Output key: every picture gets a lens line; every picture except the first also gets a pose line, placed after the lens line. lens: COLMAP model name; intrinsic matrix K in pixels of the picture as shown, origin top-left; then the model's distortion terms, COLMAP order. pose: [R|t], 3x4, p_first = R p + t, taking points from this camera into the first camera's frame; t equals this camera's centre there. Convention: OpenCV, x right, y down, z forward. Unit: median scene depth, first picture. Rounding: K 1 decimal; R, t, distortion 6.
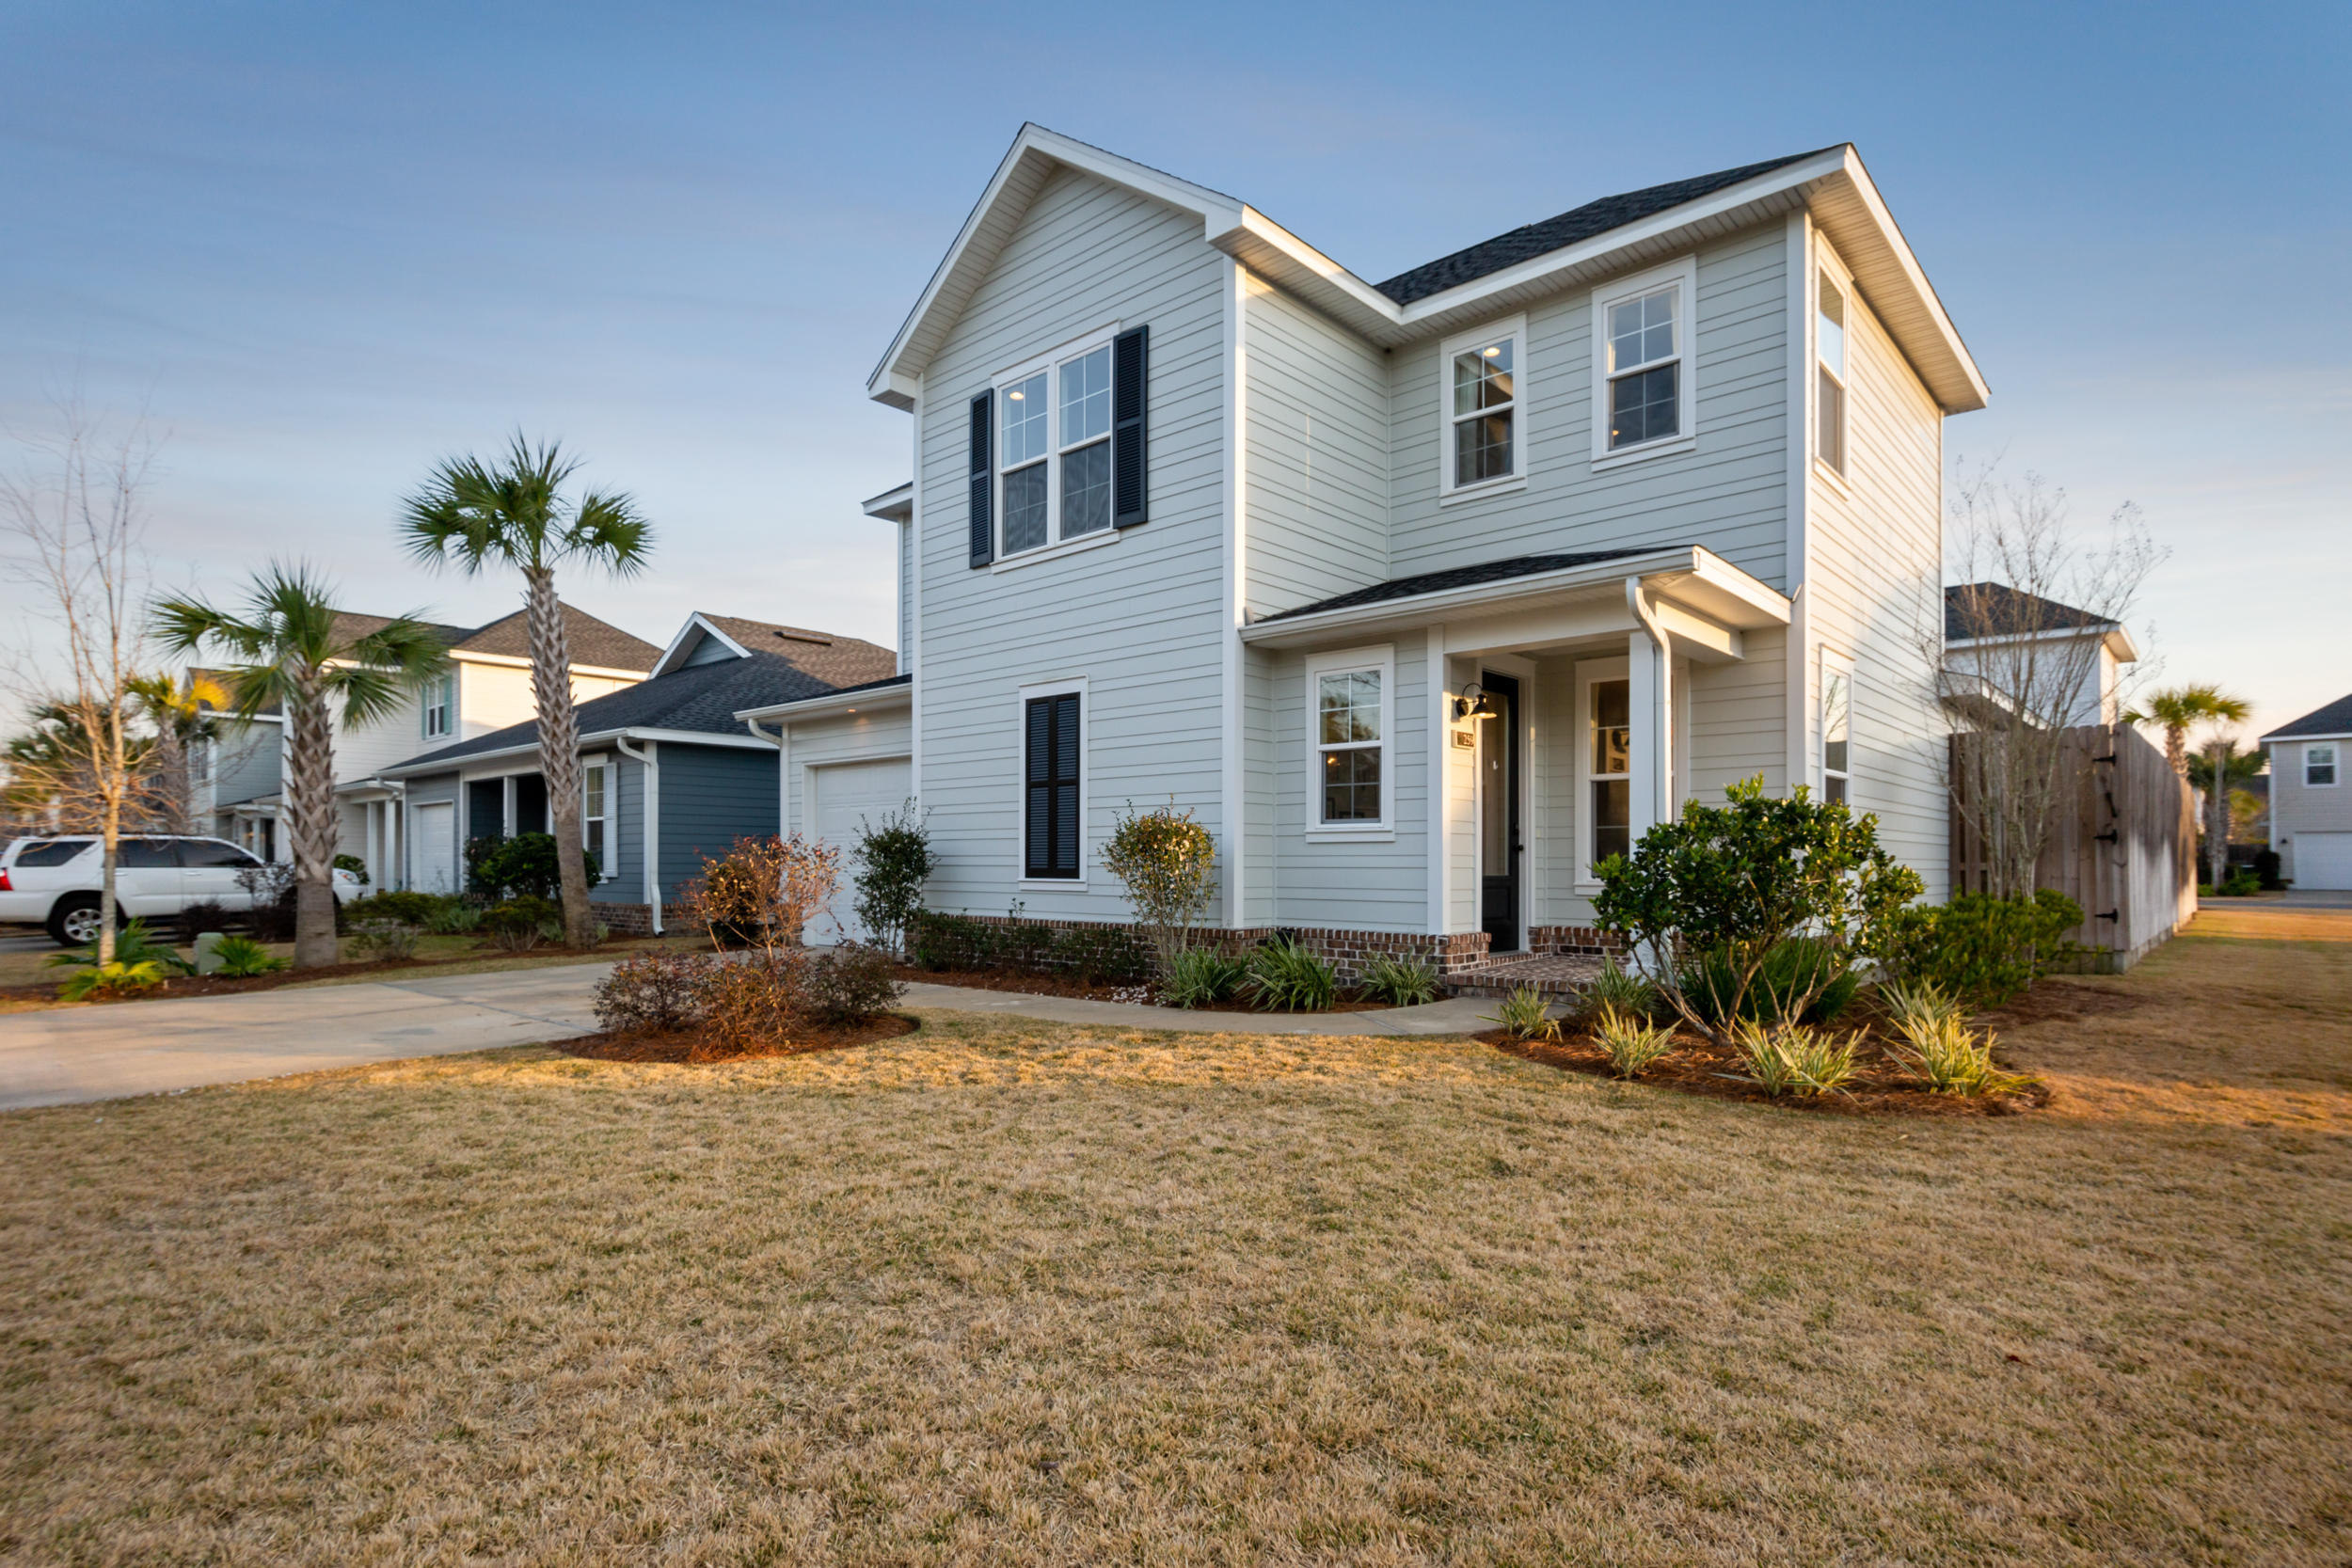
lens RADIAL K [[1189.3, 0, 1169.7], [0, 1189.3, 868.1], [0, 0, 1]] dist [0.002825, 0.000874]
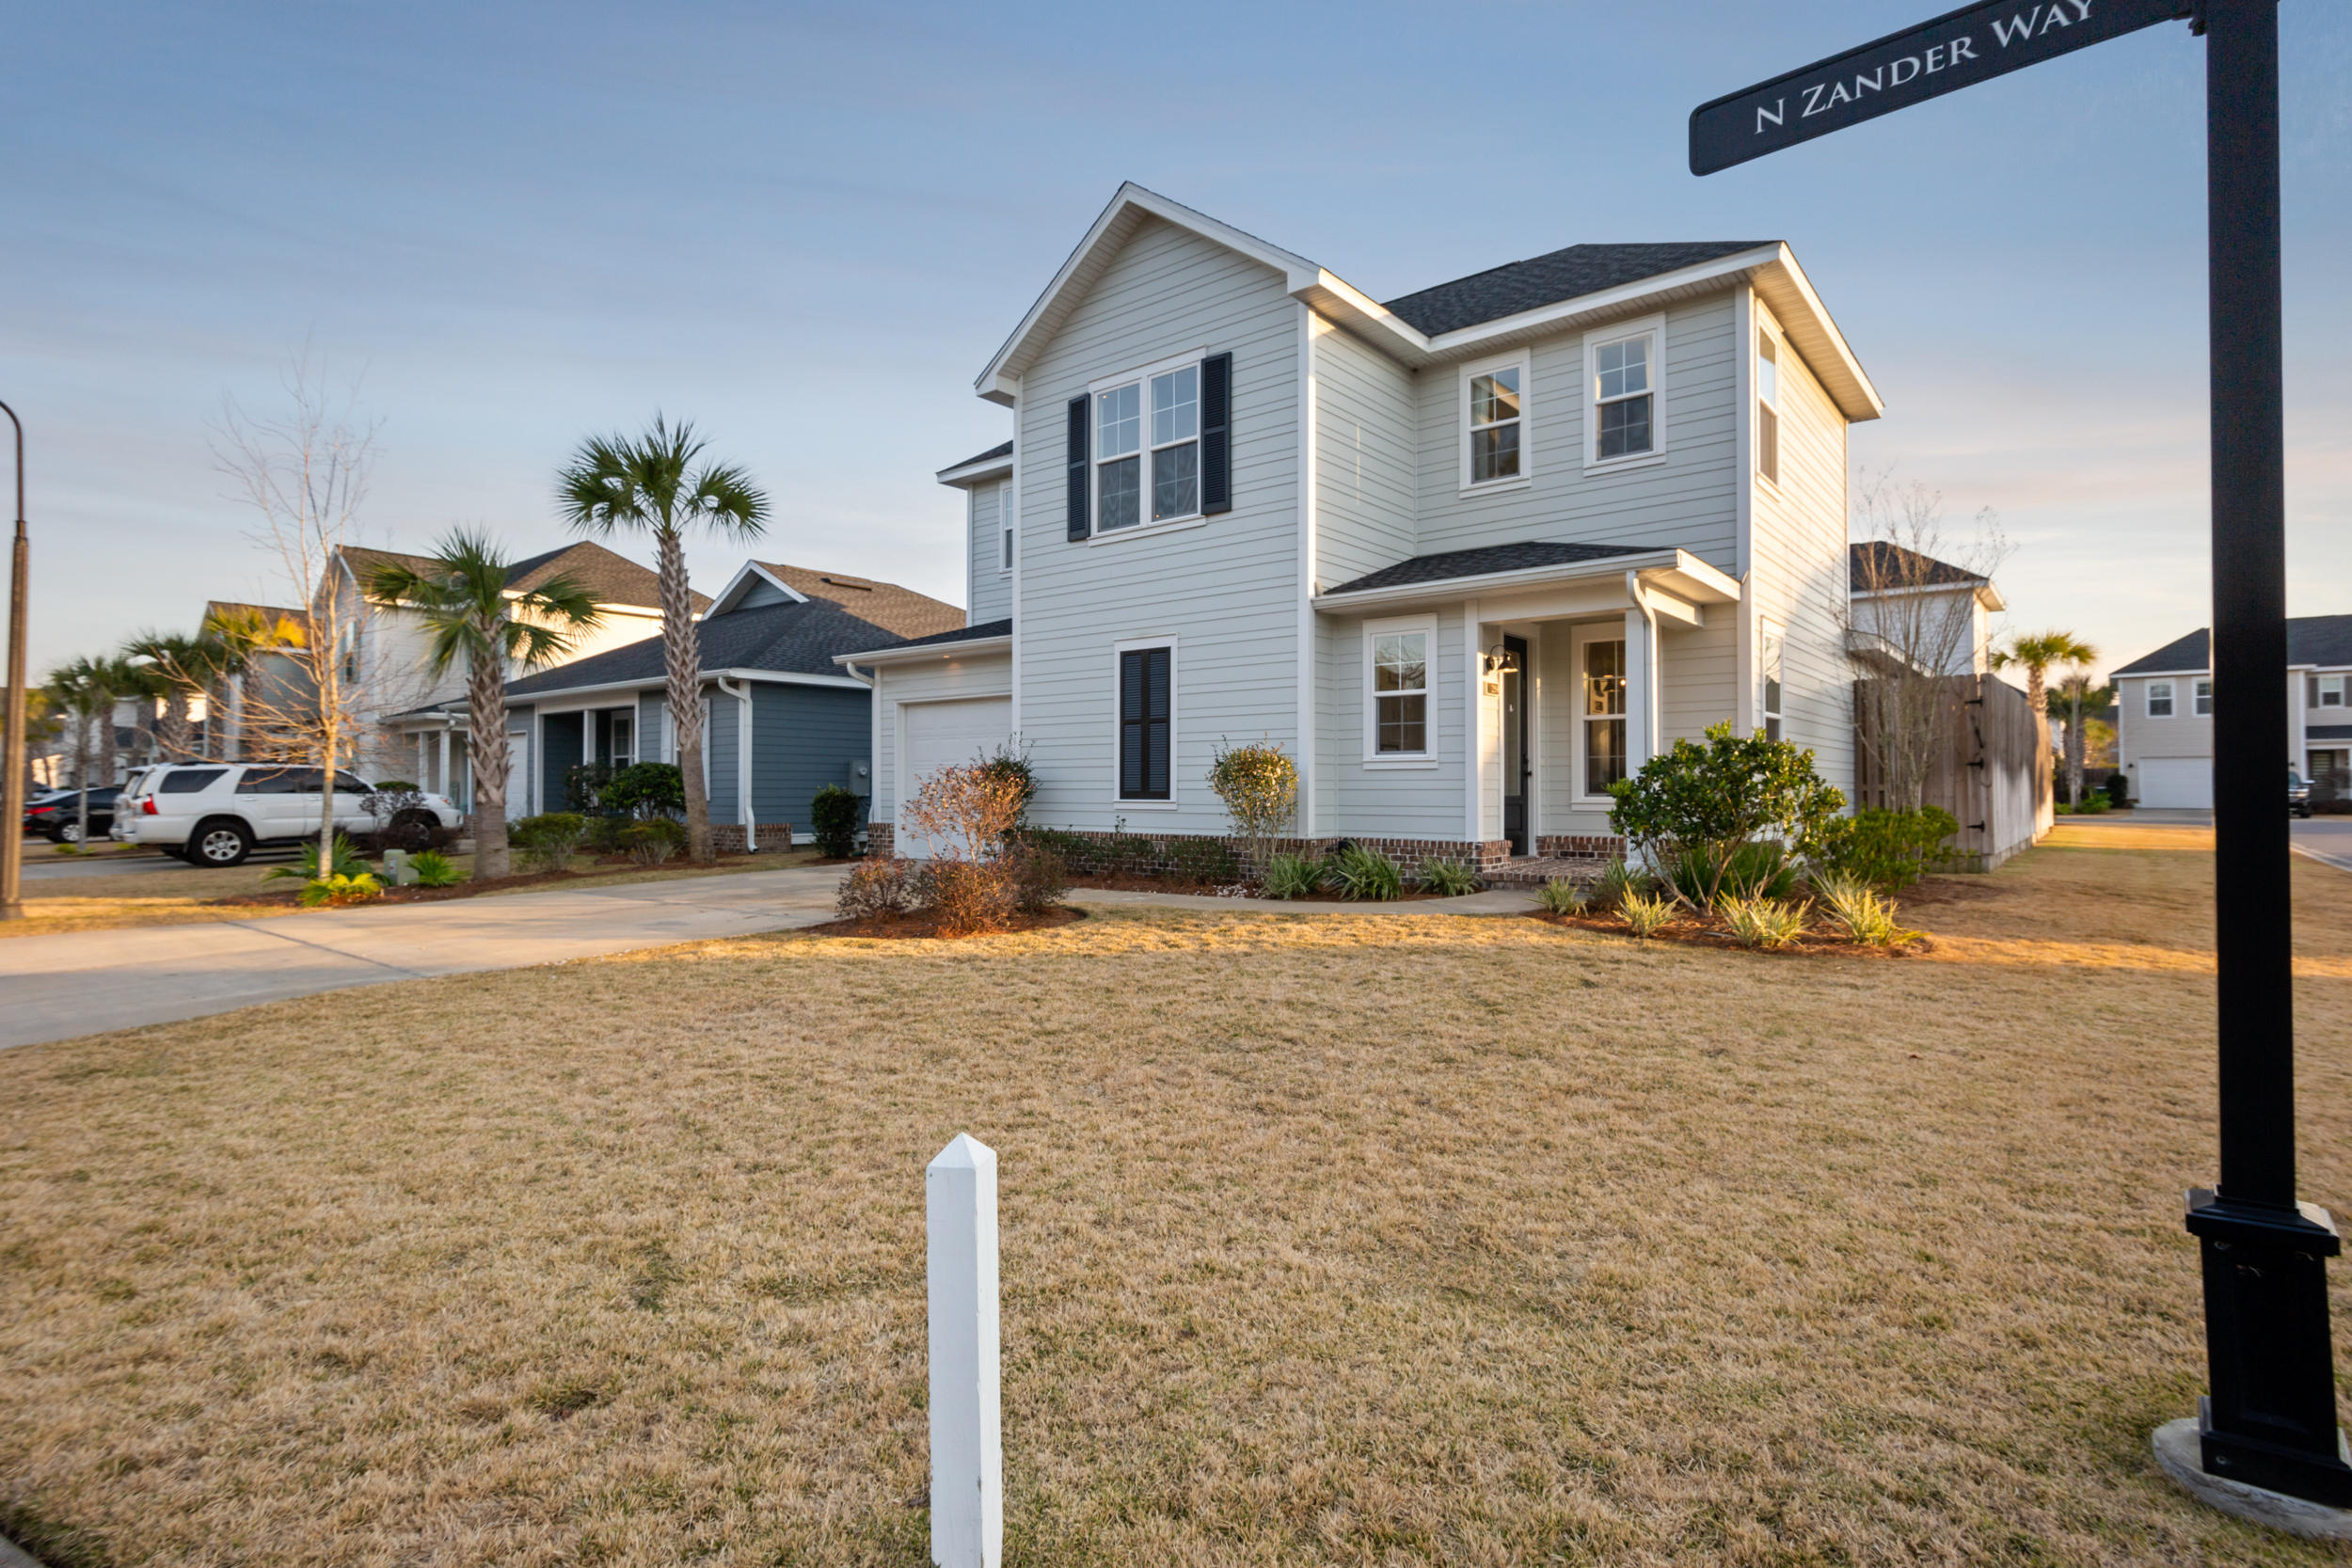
lens RADIAL K [[1154.9, 0, 1181.8], [0, 1154.9, 786.4], [0, 0, 1]] dist [0.002515, -0.000127]
pose [[0.998214, -0.002640, 0.059685, -0.139189], [0.002970, 0.999981, -0.005433, 0.002157], [-0.059670, 0.005601, 0.998202, -0.189638]]
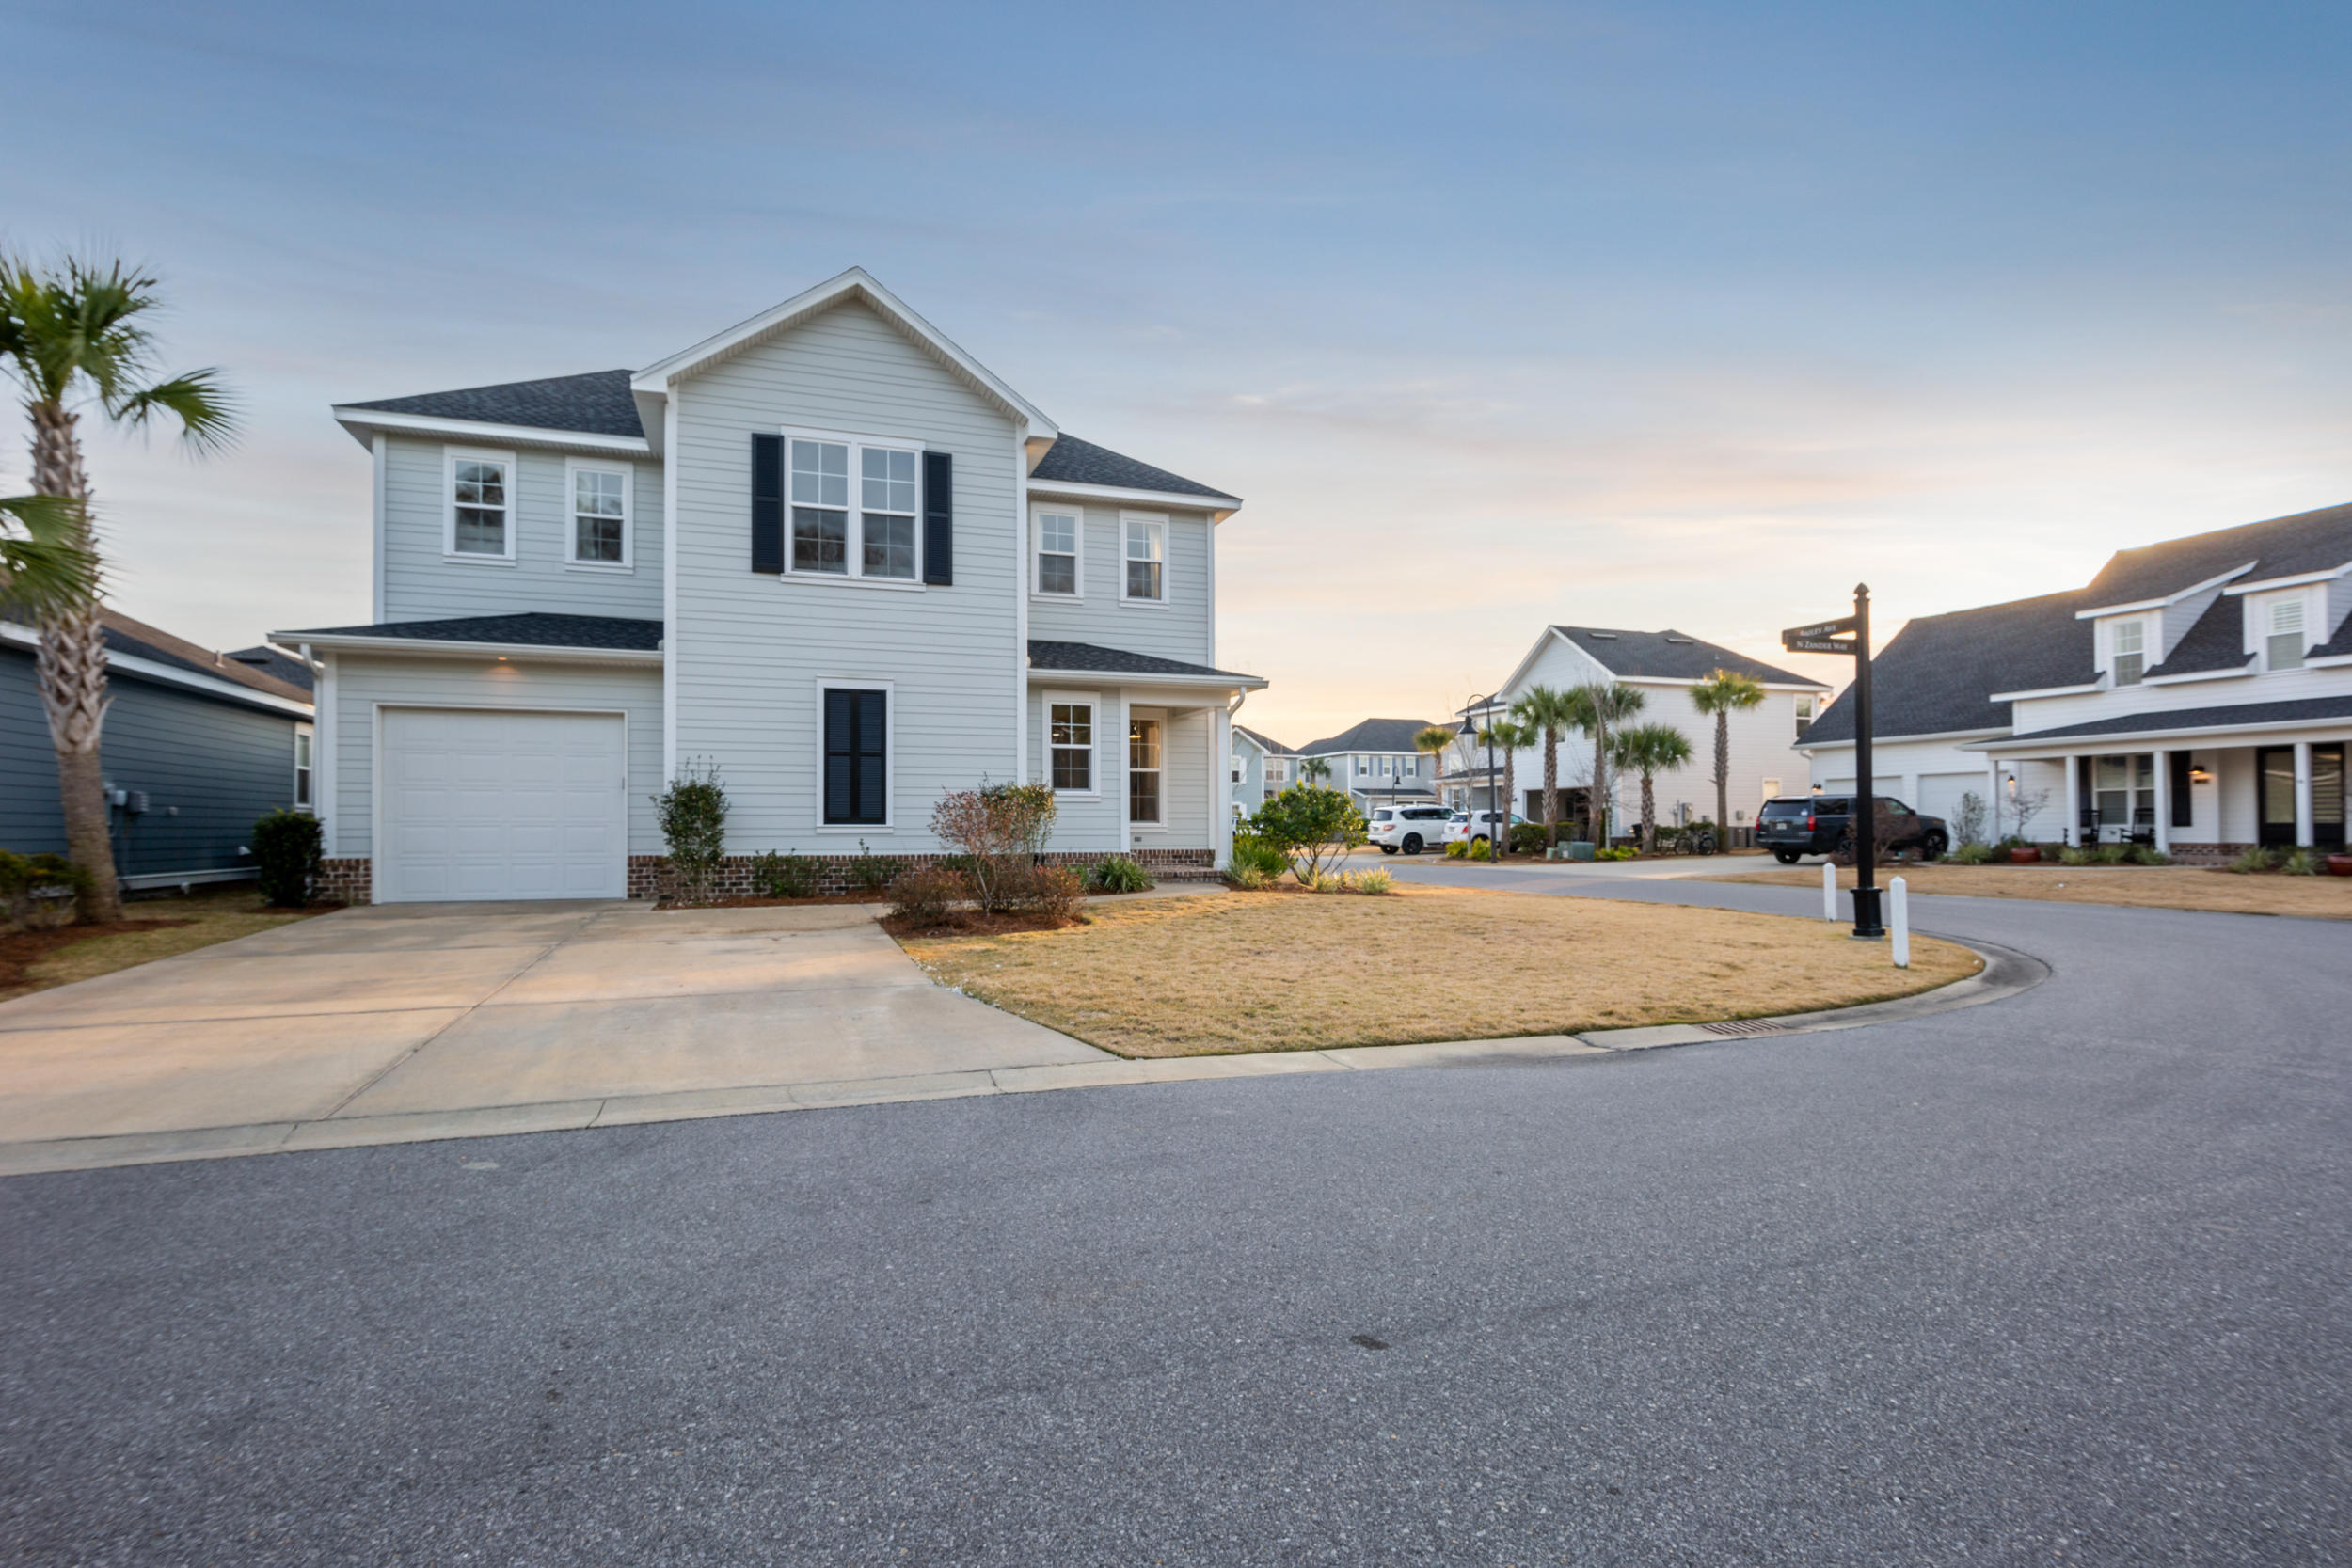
lens RADIAL K [[1134.3, 0, 1180.3], [0, 1134.3, 810.8], [0, 0, 1]] dist [0.000529, -0.020837]
pose [[0.445758, 0.002673, 0.895150, -1.138625], [0.002524, 0.999988, -0.004243, -0.000698], [-0.895150, 0.004151, 0.445746, 0.104786]]
